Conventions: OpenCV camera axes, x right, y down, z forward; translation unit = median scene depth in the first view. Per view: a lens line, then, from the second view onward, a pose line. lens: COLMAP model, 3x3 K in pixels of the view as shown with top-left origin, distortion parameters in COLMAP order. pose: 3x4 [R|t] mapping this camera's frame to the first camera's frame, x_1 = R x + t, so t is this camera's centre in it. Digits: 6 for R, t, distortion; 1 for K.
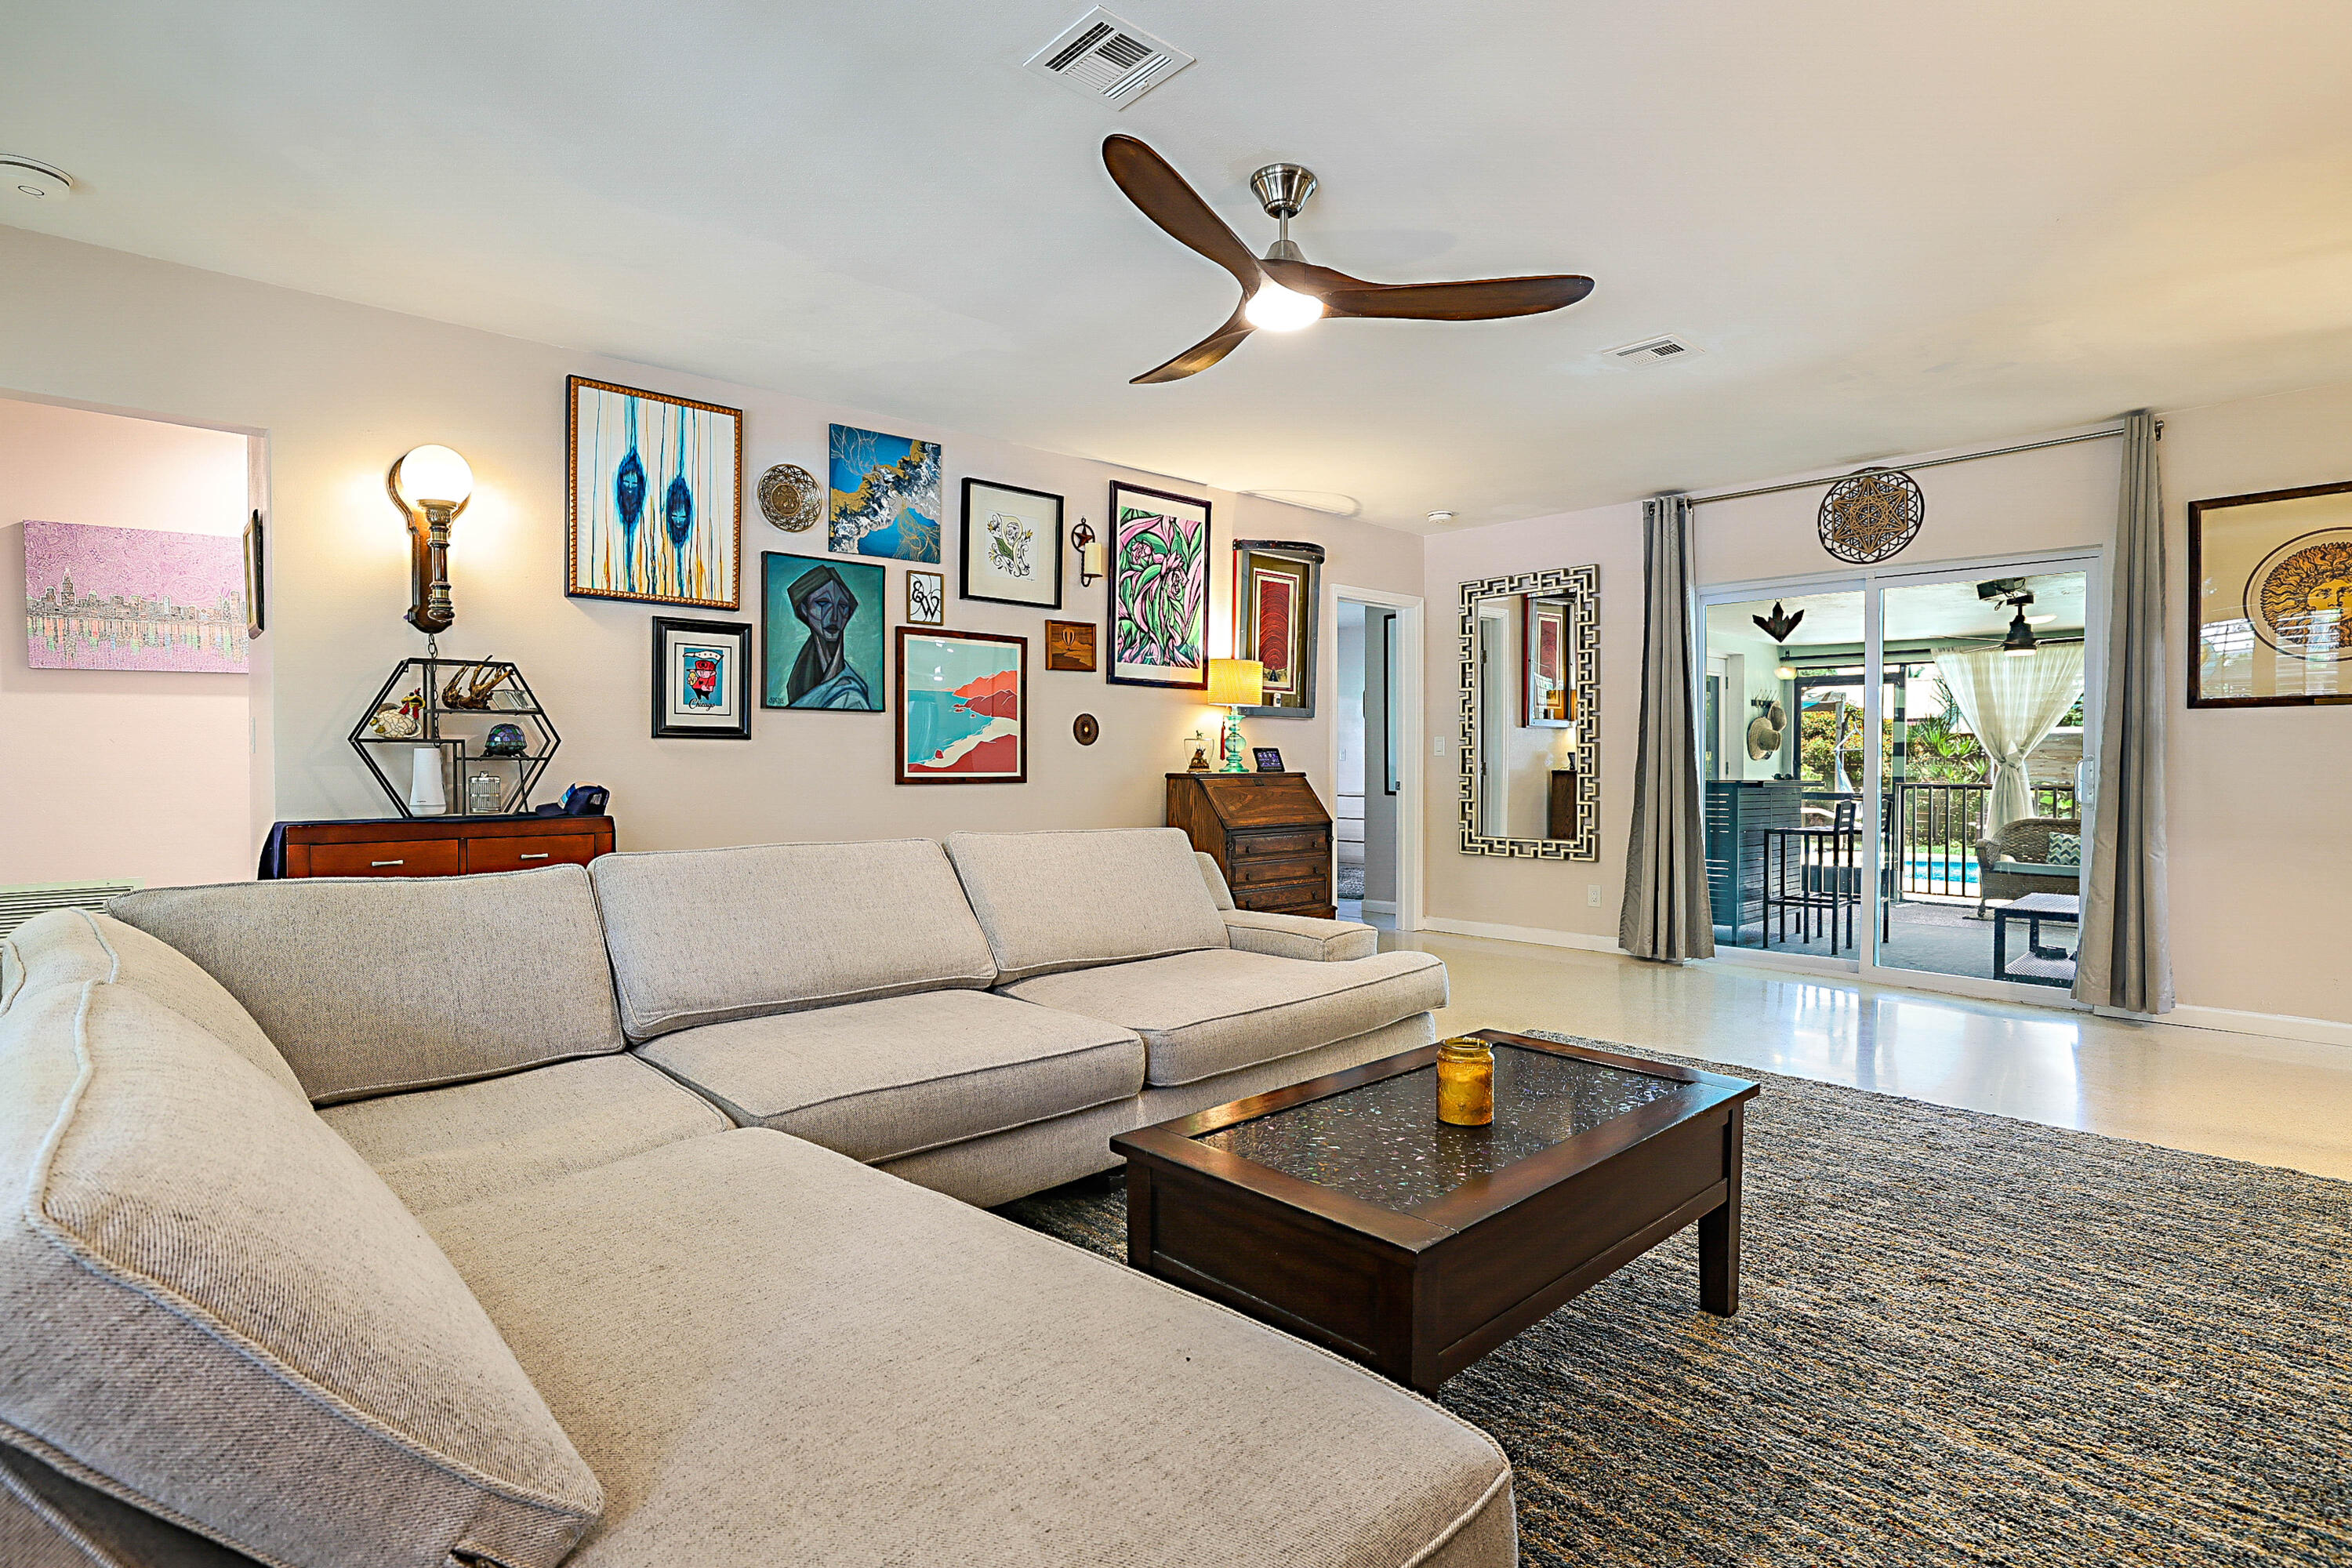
lens RADIAL K [[1163.6, 0, 1185.4], [0, 1163.6, 773.8], [0, 0, 1]] dist [-0.013524, 0.001109]
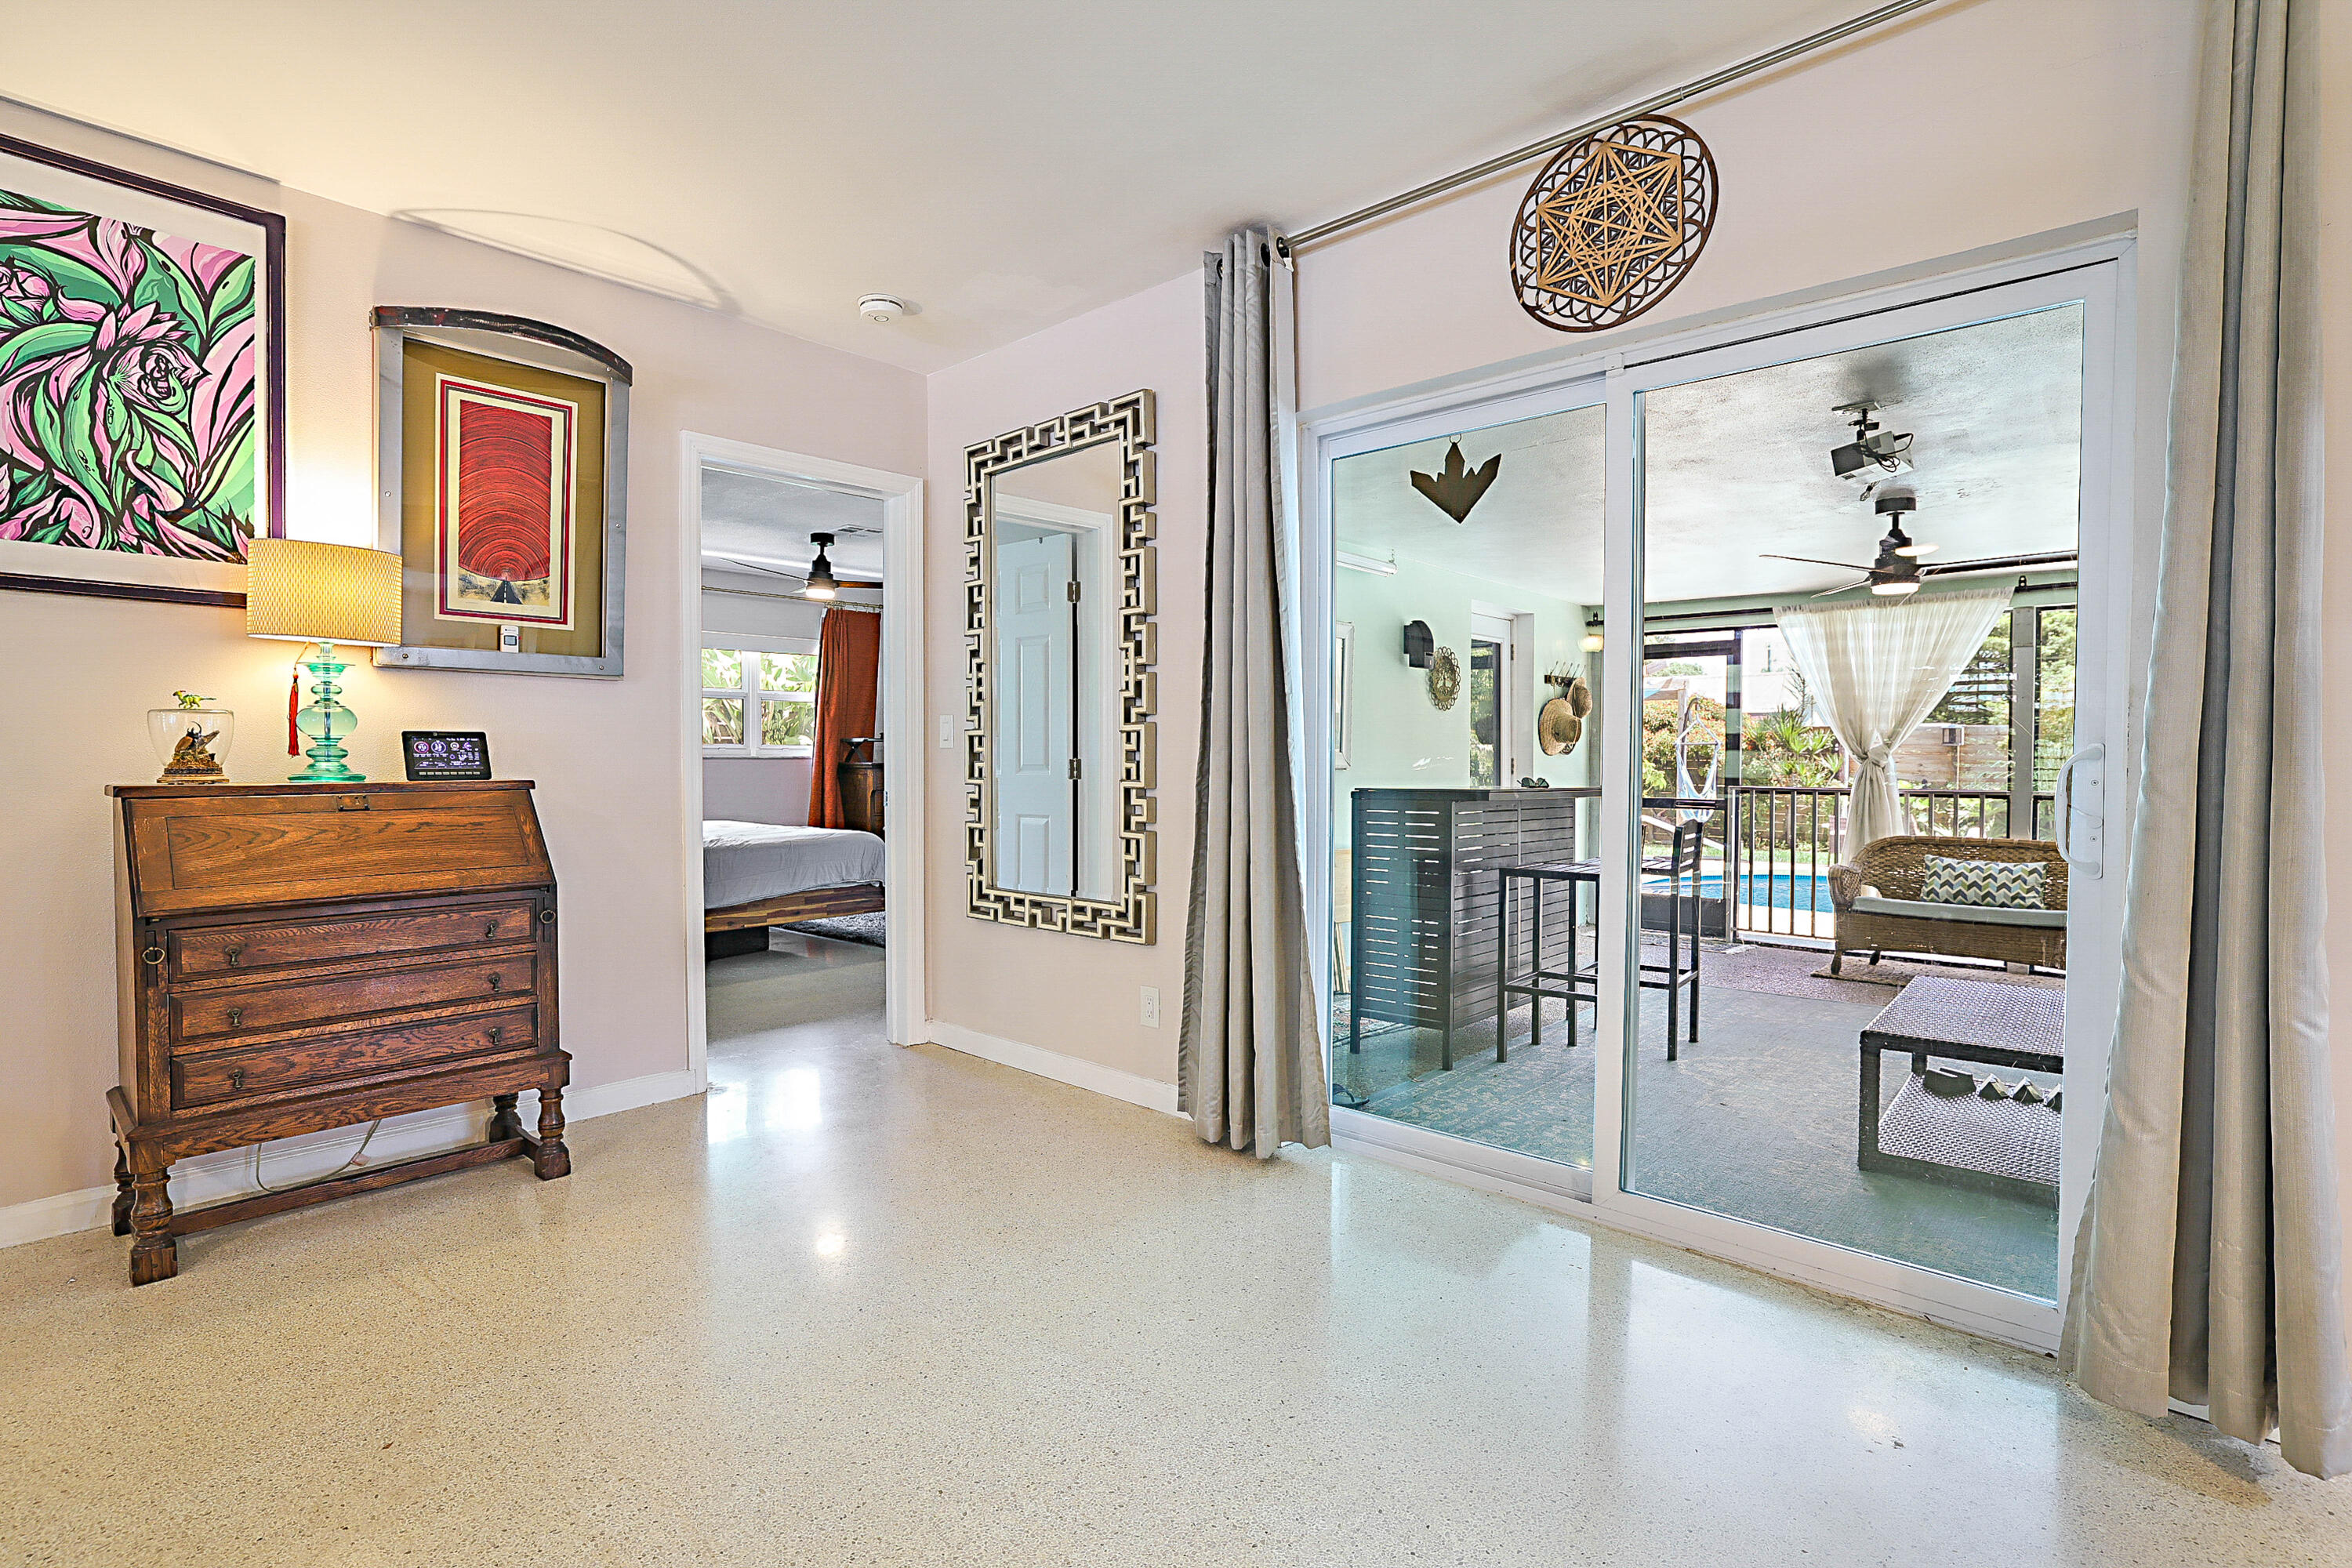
lens RADIAL K [[1116.5, 0, 1171.8], [0, 1116.5, 778.9], [0, 0, 1]] dist [-0.038233, 0.017730]
pose [[0.998052, -0.000638, 0.062390, 0.315417], [0.000021, 0.999951, 0.009900, -0.005931], [-0.062394, -0.009879, 0.998003, 0.461467]]
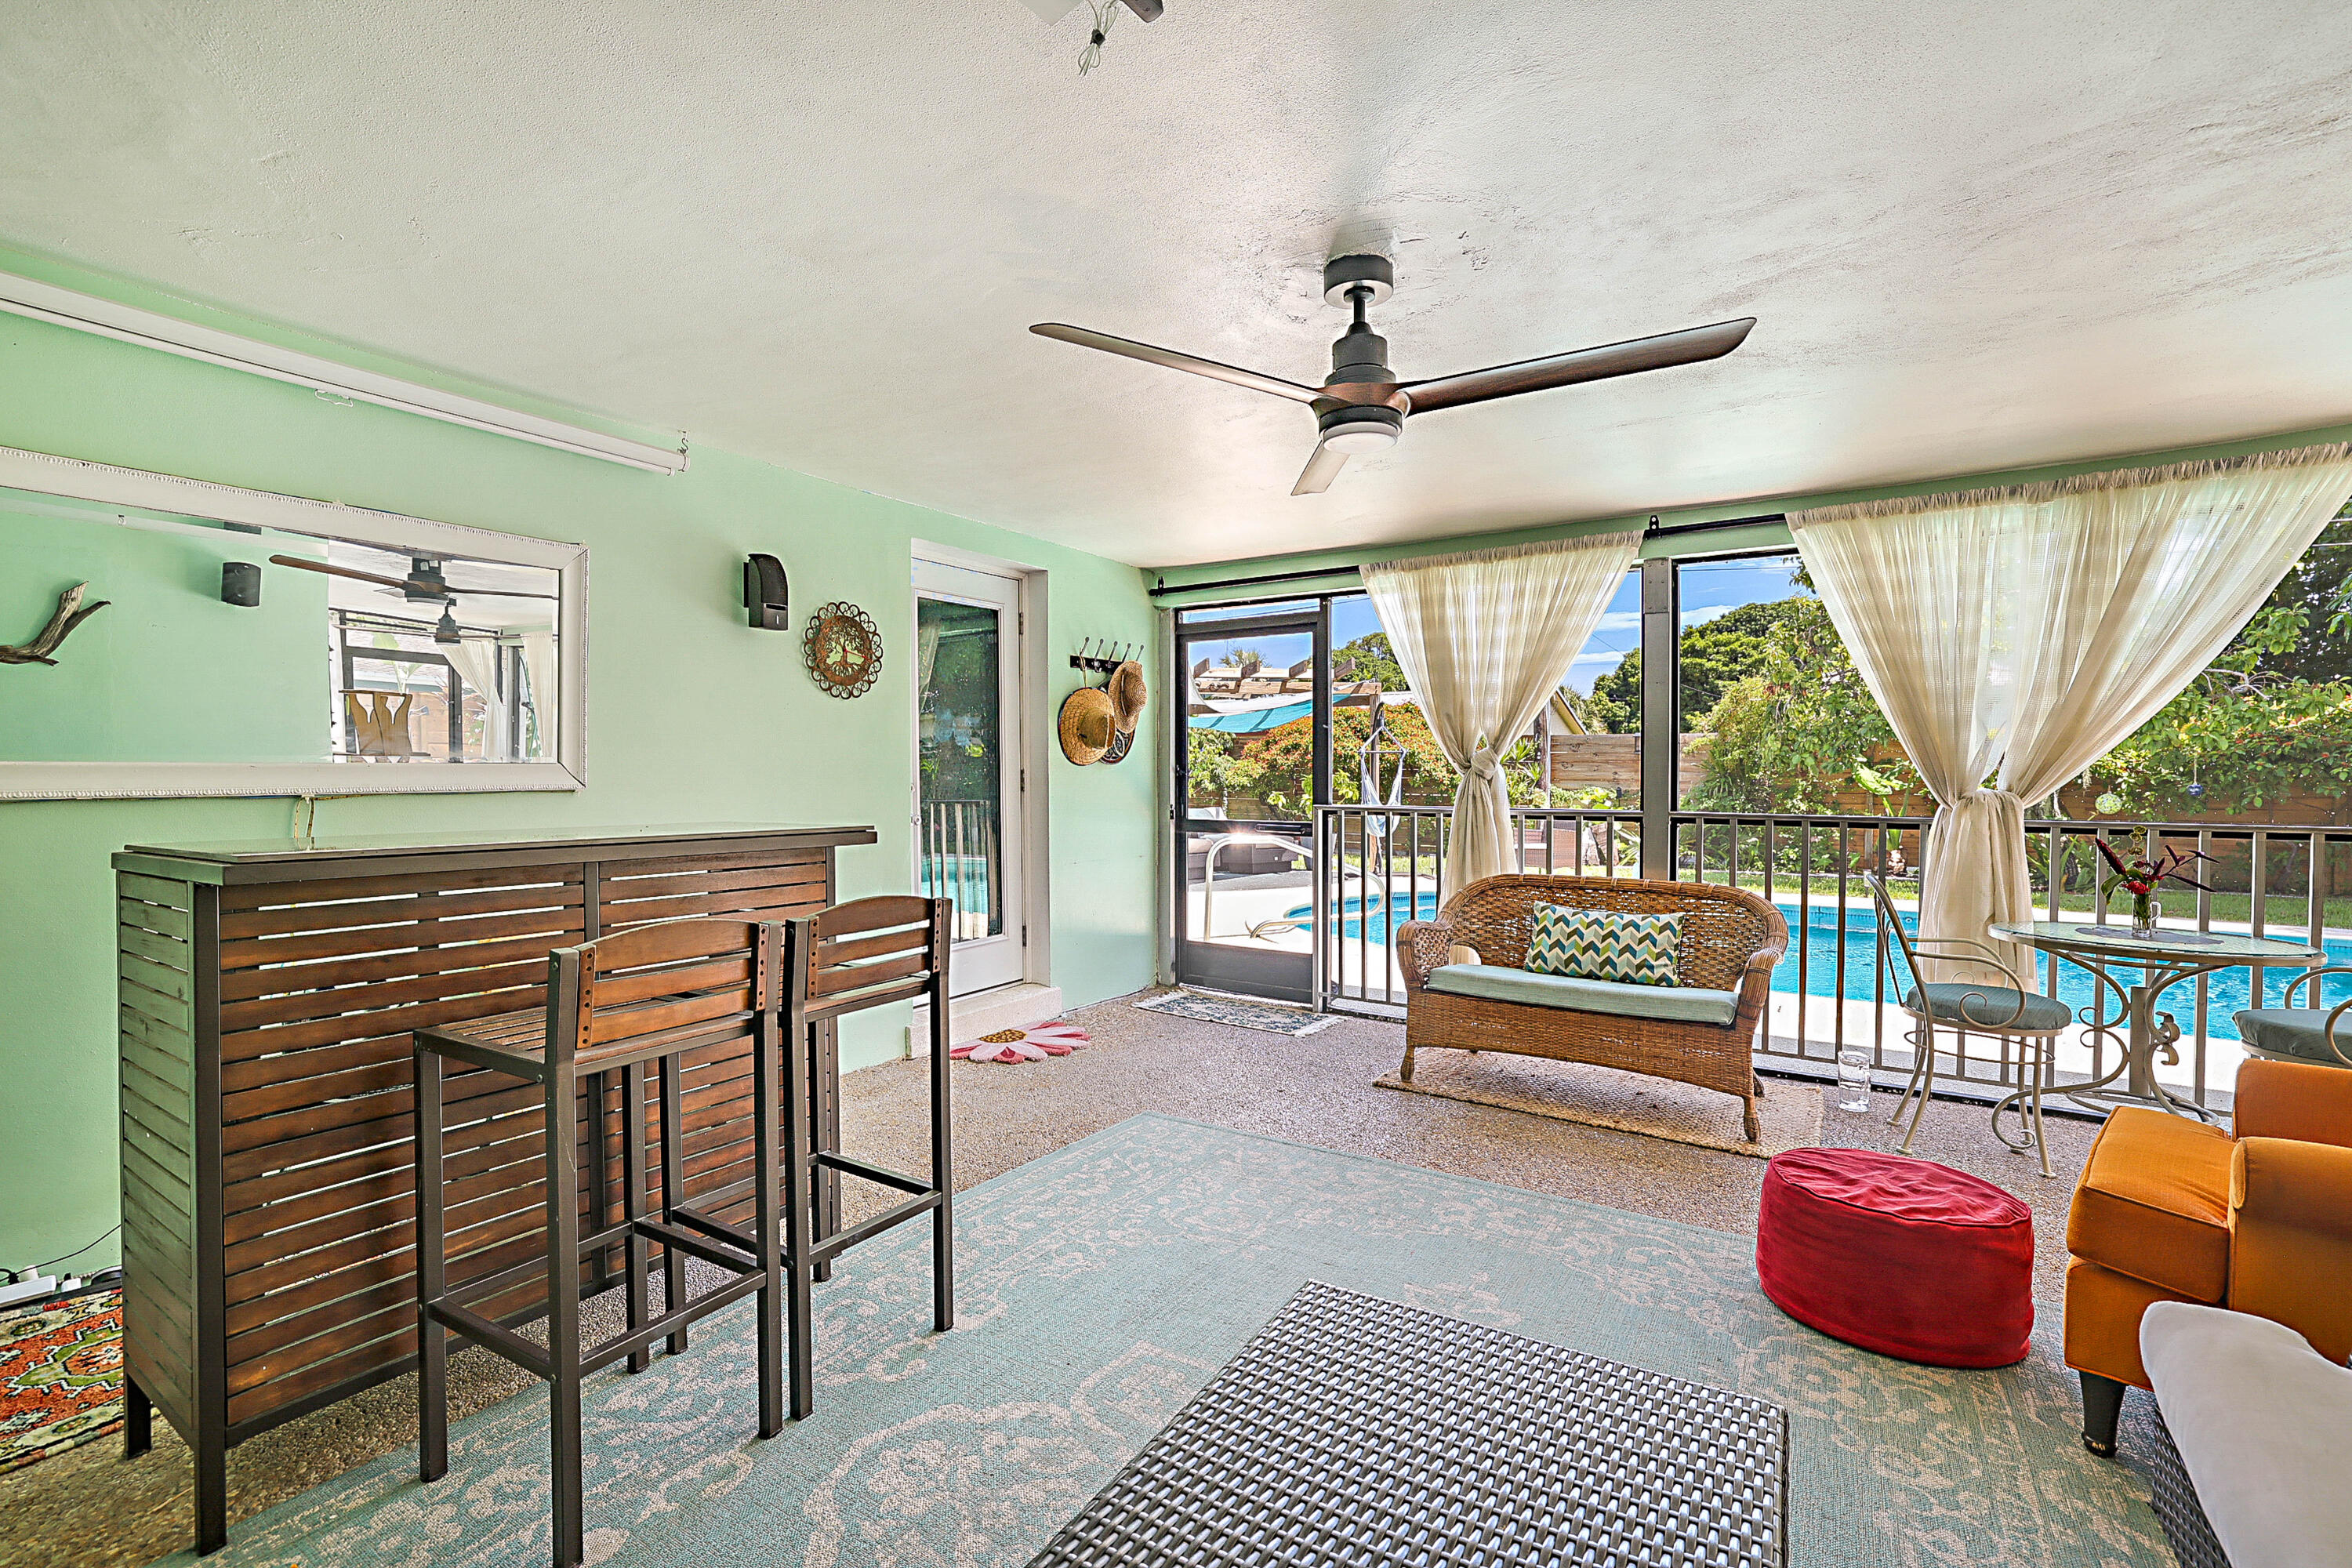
lens RADIAL K [[1030.9, 0, 1176.0], [0, 1030.9, 784.0], [0, 0, 1]] dist [-0.031896, -0.000030]
pose [[0.974194, -0.008772, 0.225542, 0.667786], [0.007642, 0.999954, 0.005880, -0.009063], [-0.225583, -0.004005, 0.974216, 0.803393]]
